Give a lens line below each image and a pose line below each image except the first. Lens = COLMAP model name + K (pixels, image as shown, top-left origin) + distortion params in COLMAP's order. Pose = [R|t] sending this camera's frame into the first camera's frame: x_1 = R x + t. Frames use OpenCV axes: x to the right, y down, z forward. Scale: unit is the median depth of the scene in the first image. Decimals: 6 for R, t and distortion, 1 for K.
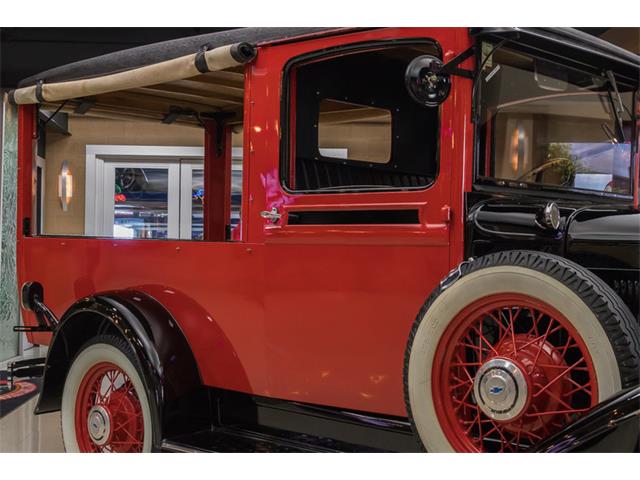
lens RADIAL K [[934.3, 0, 298.9], [0, 934.3, 260.5], [0, 0, 1]] dist [-0.015079, 0.000000]
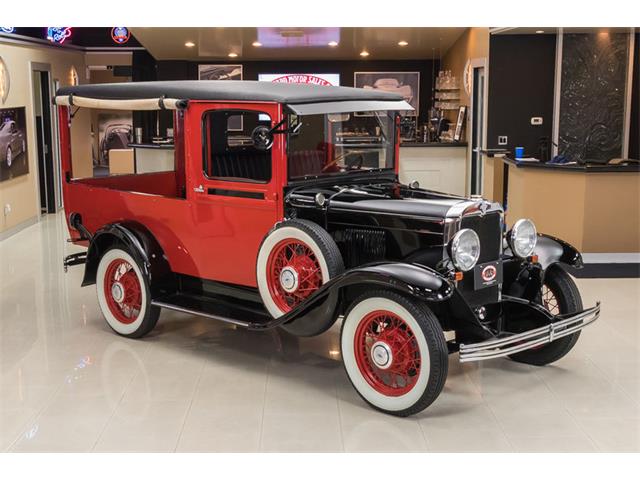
lens RADIAL K [[1114.2, 0, 315.1], [0, 1114.2, 238.1], [0, 0, 1]] dist [0.036702, 0.000000]
pose [[0.999515, -0.024628, -0.019064, 0.268090], [0.027353, 0.986864, 0.159218, -0.327037], [0.014893, -0.159662, 0.987059, -1.402669]]
